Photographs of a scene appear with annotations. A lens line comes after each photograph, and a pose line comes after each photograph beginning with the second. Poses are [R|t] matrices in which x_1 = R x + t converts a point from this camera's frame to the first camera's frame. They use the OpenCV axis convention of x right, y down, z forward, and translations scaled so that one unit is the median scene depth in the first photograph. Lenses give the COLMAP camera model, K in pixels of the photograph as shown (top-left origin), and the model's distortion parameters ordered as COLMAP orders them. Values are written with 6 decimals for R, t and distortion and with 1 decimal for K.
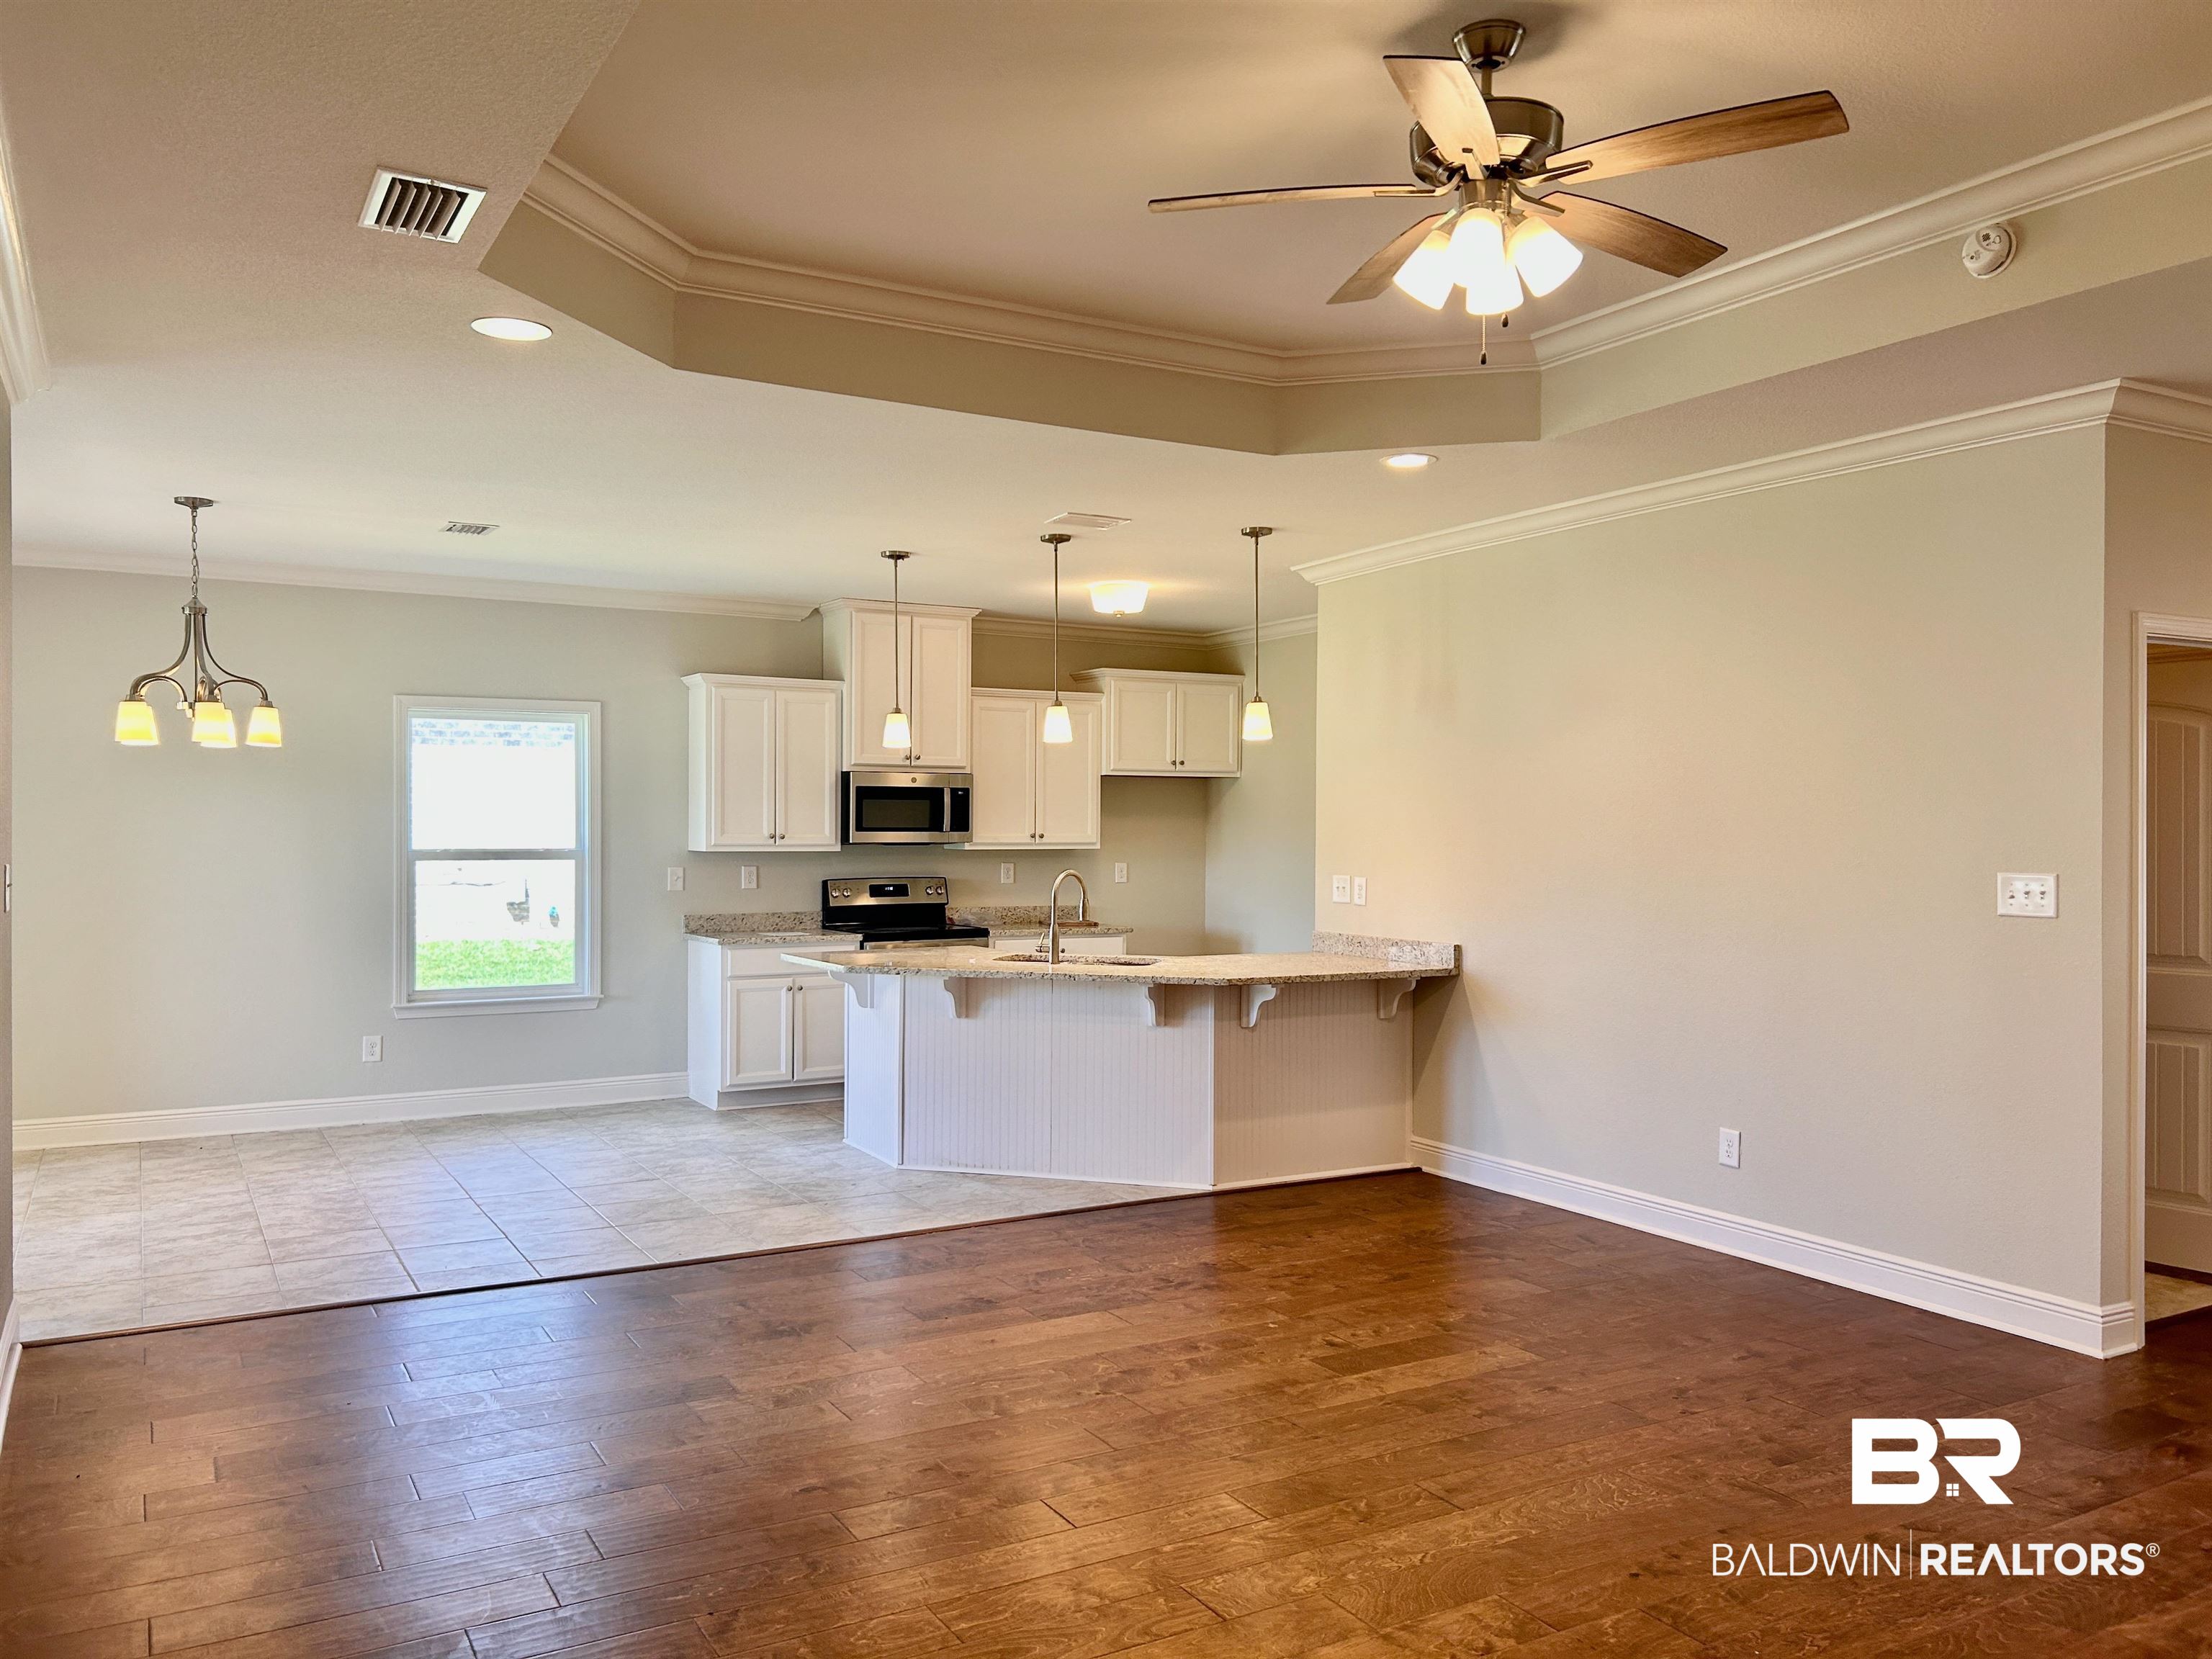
lens RADIAL K [[1657.0, 0, 1102.7], [0, 1657.0, 837.8], [0, 0, 1]] dist [0.057238, -0.066417]
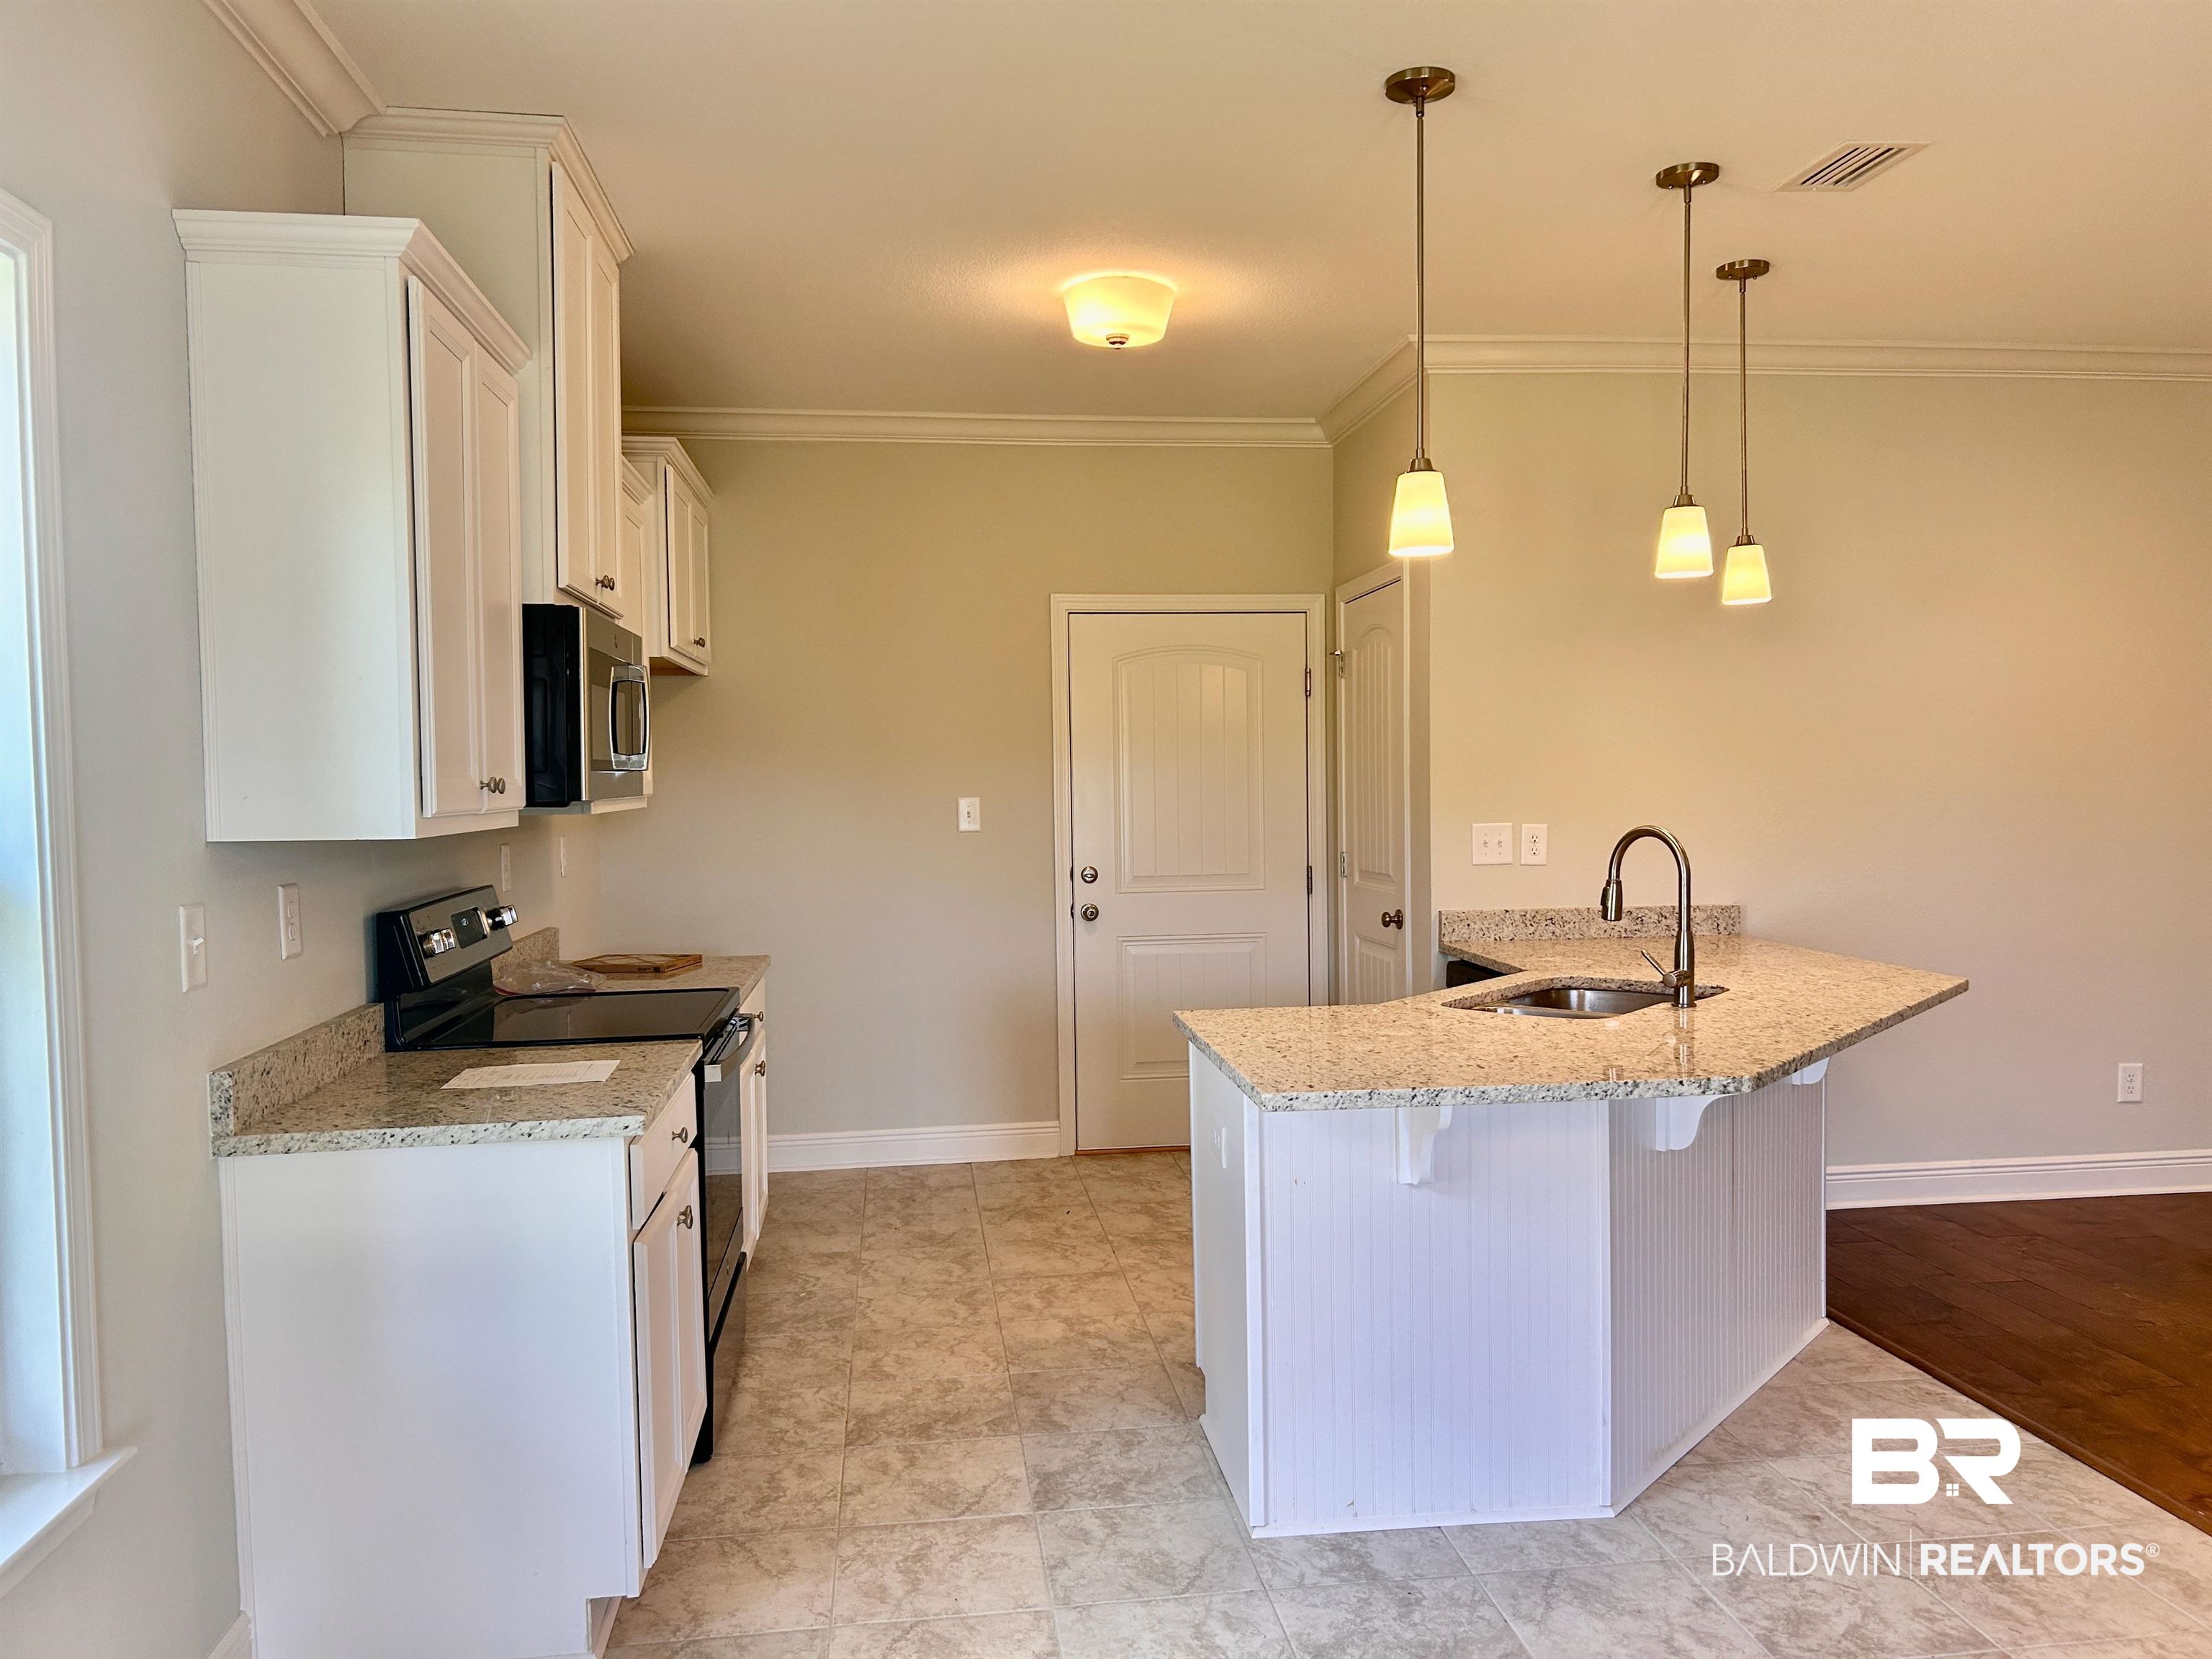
lens RADIAL K [[1657.9, 0, 1119.5], [0, 1657.9, 849.5], [0, 0, 1]] dist [0.045827, -0.050664]
pose [[0.387360, -0.051939, 0.920464, -0.837024], [0.022054, 0.998648, 0.047069, -0.001901], [-0.921665, 0.002067, 0.387982, 1.379769]]
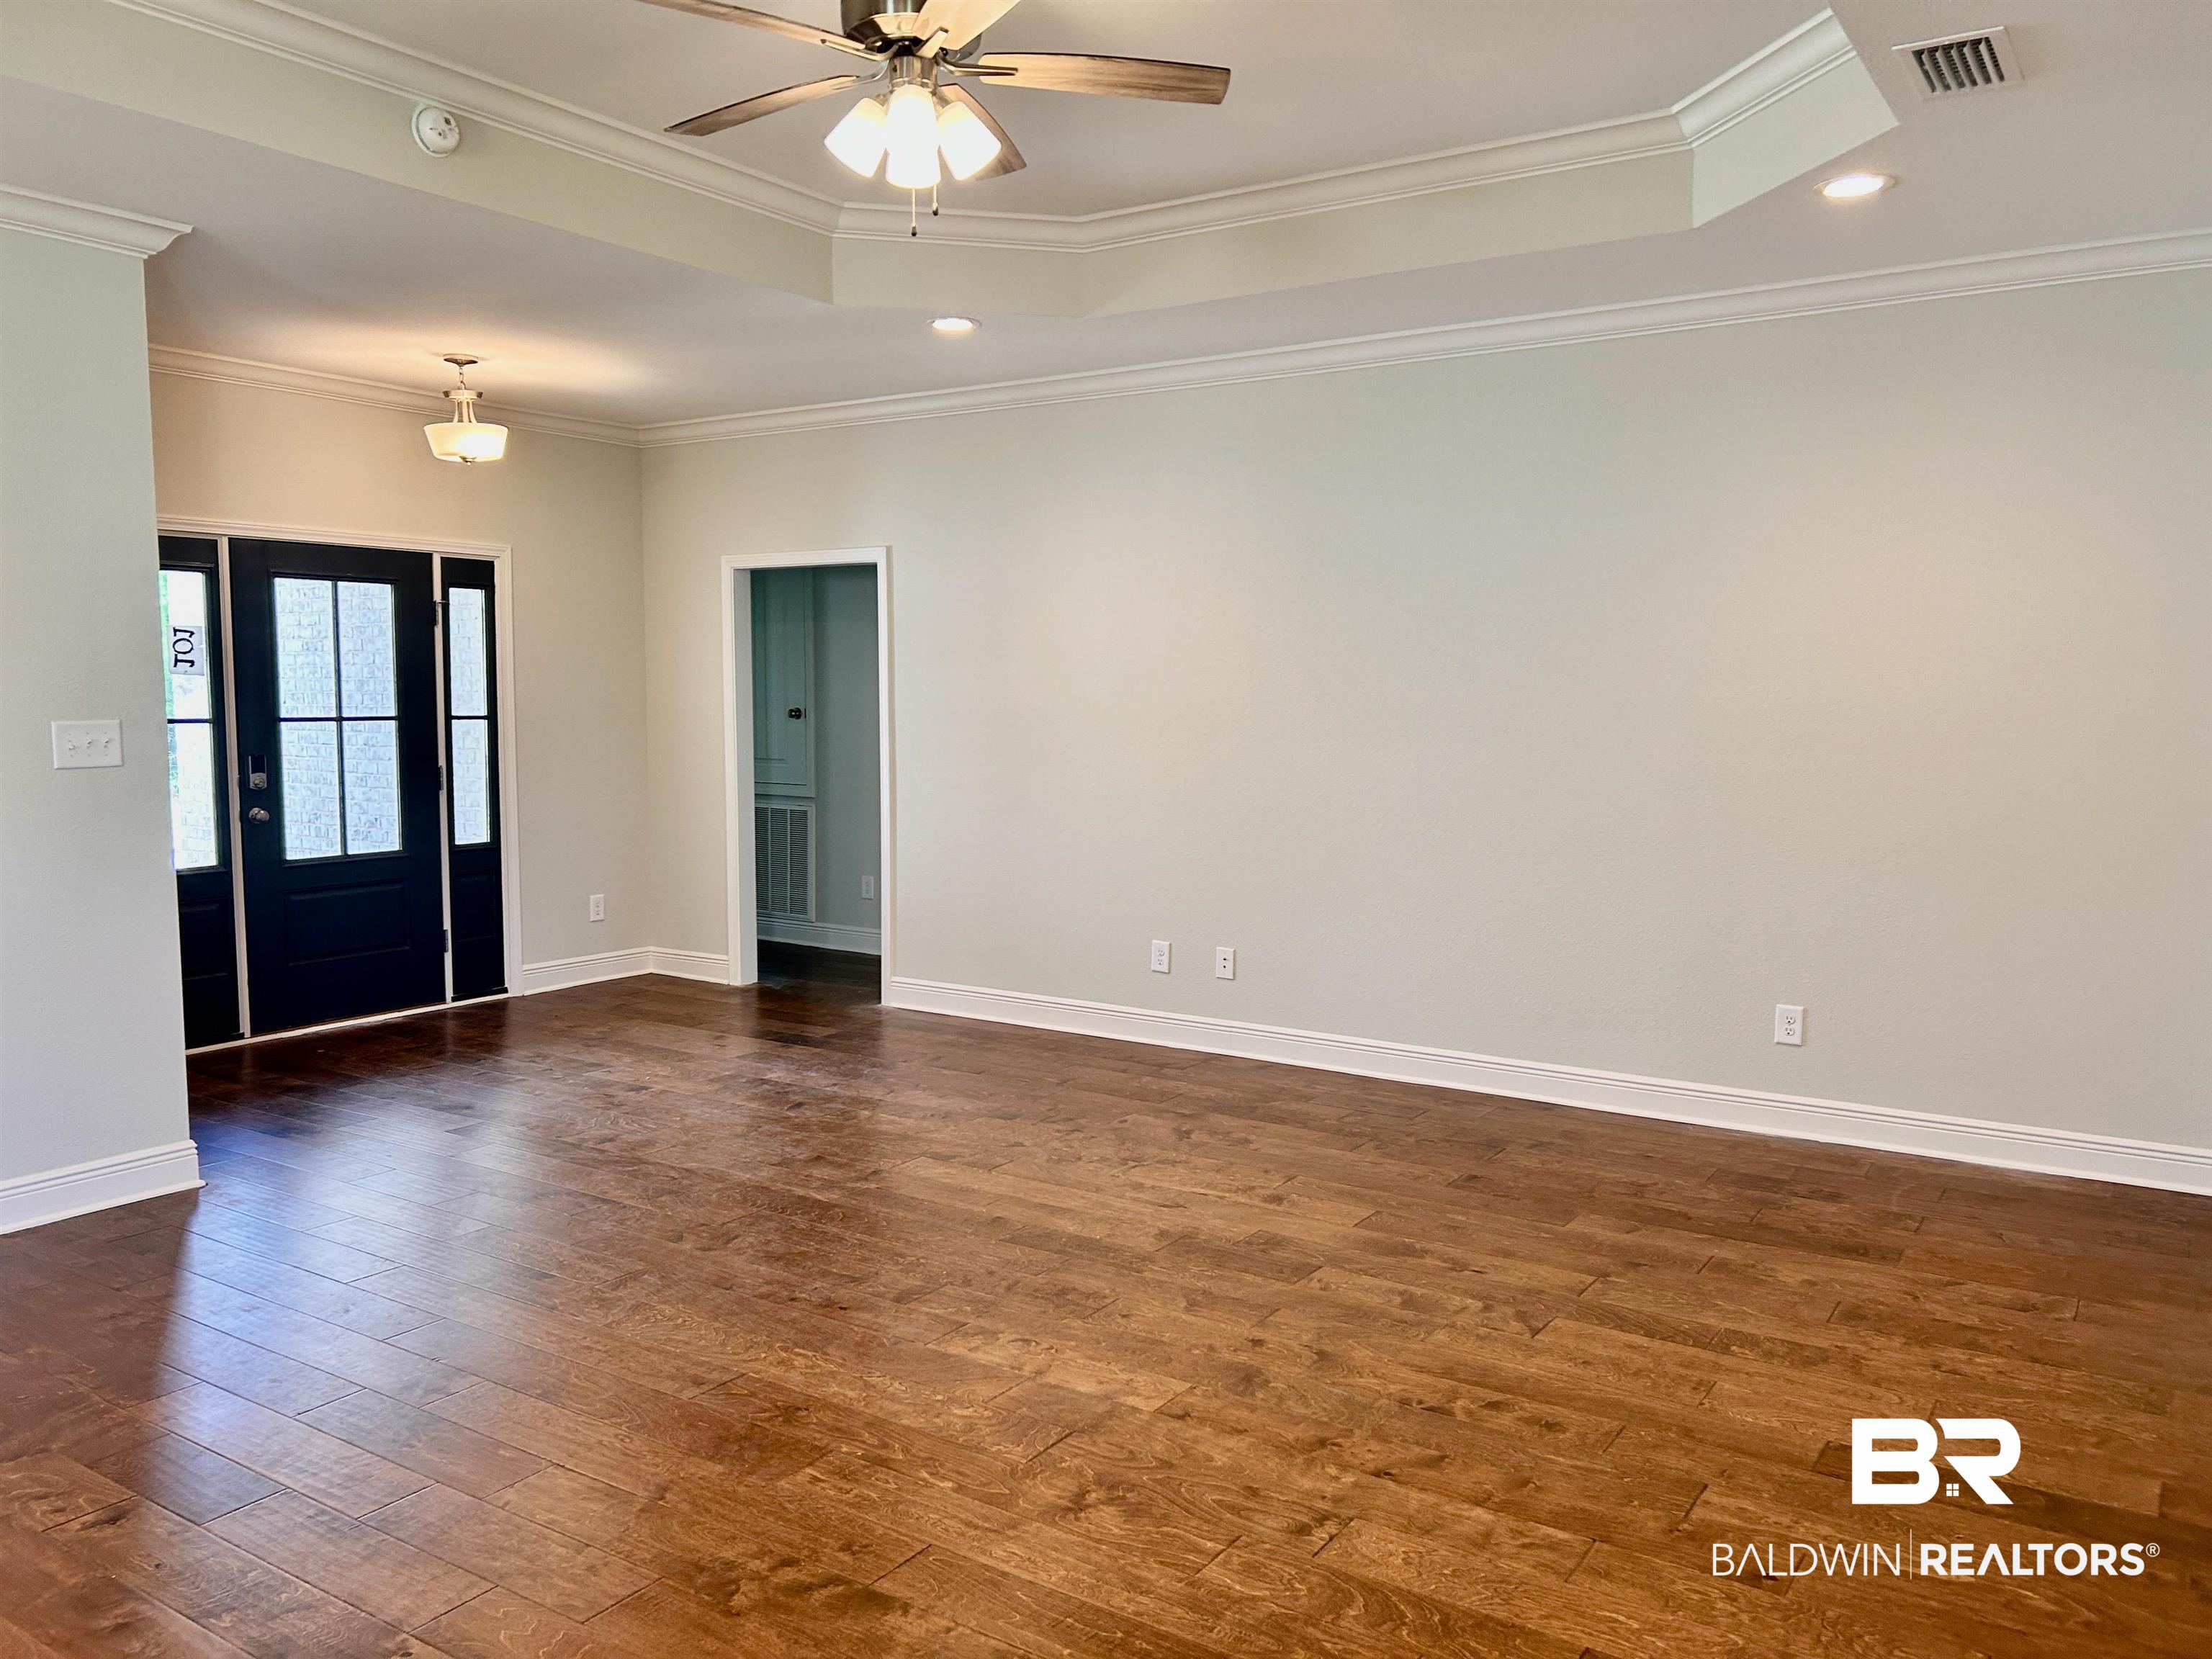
lens RADIAL K [[1665.1, 0, 1093.2], [0, 1665.1, 833.3], [0, 0, 1]] dist [0.019349, -0.002554]
pose [[-0.436561, -0.084640, 0.895684, -0.534166], [0.003139, 0.995415, 0.095594, -0.003214], [-0.899669, 0.044545, -0.434294, 0.911023]]
